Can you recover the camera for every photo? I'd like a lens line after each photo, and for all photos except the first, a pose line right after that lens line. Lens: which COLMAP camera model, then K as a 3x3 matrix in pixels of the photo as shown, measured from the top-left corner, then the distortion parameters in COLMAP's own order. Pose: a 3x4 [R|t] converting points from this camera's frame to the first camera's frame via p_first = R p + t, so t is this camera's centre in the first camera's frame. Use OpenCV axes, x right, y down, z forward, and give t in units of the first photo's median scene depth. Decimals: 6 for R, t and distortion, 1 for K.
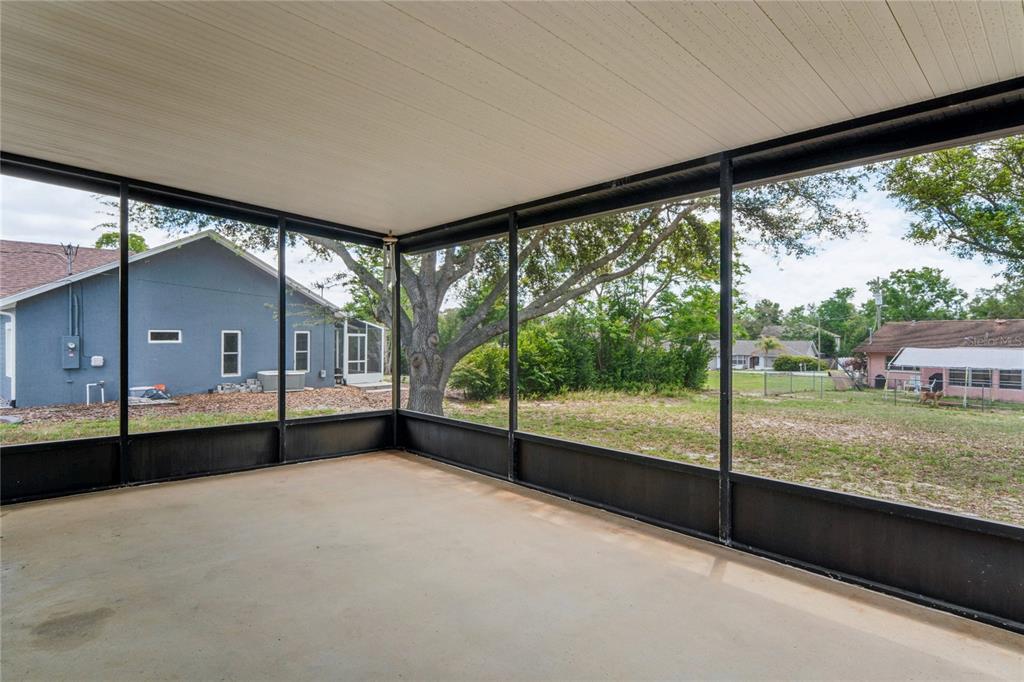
lens RADIAL K [[531.2, 0, 498.4], [0, 531.2, 360.6], [0, 0, 1]] dist [0.005095, -0.001884]
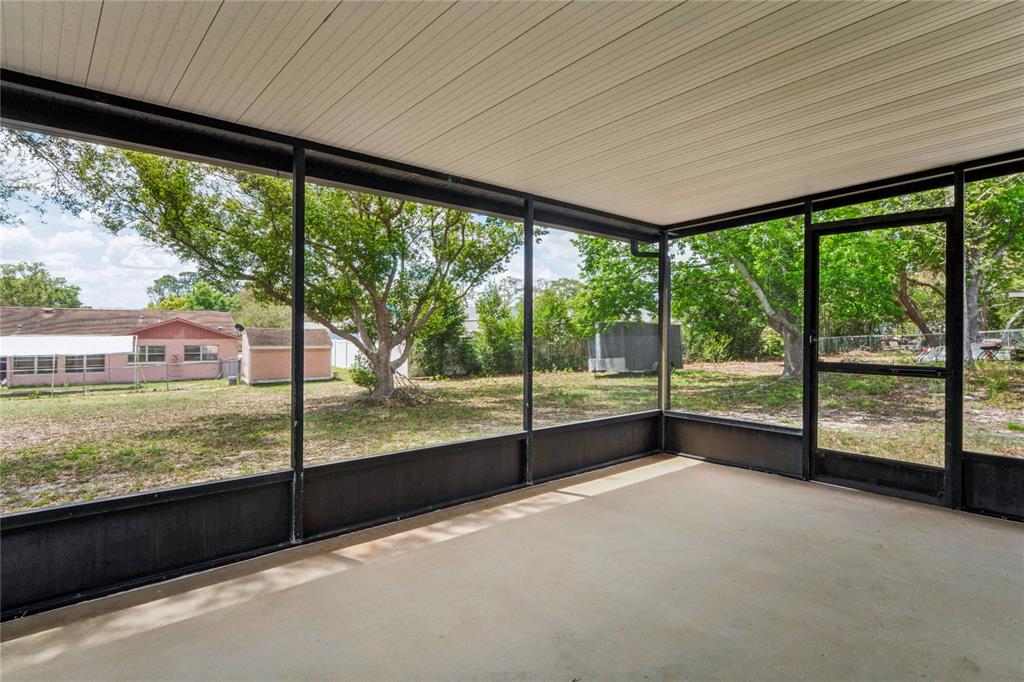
lens RADIAL K [[531.2, 0, 507.3], [0, 531.2, 327.1], [0, 0, 1]] dist [0.005095, -0.001884]
pose [[0.019371, 0.001680, 0.999811, -0.528489], [0.036598, 0.999327, -0.002388, -0.029259], [-0.999142, 0.036637, 0.019296, 0.587050]]
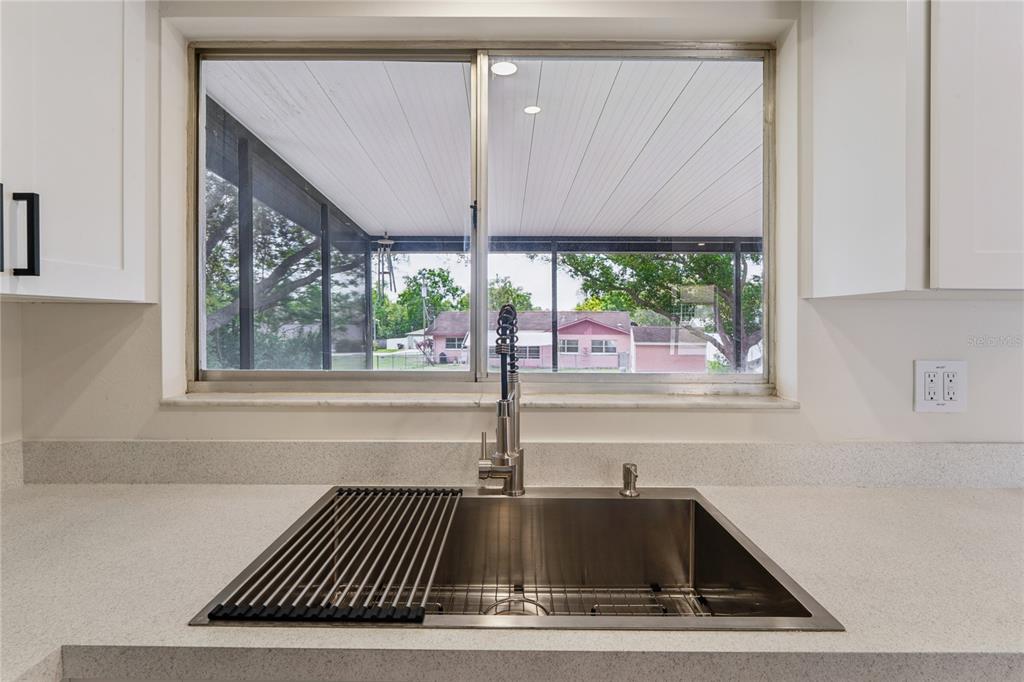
lens RADIAL K [[531.2, 0, 509.5], [0, 531.2, 320.7], [0, 0, 1]] dist [0.005095, -0.001884]
pose [[0.675554, -0.000443, 0.737310, -0.739979], [0.033768, 0.998969, -0.030339, -0.054991], [-0.736537, 0.045393, 0.674873, 0.225102]]
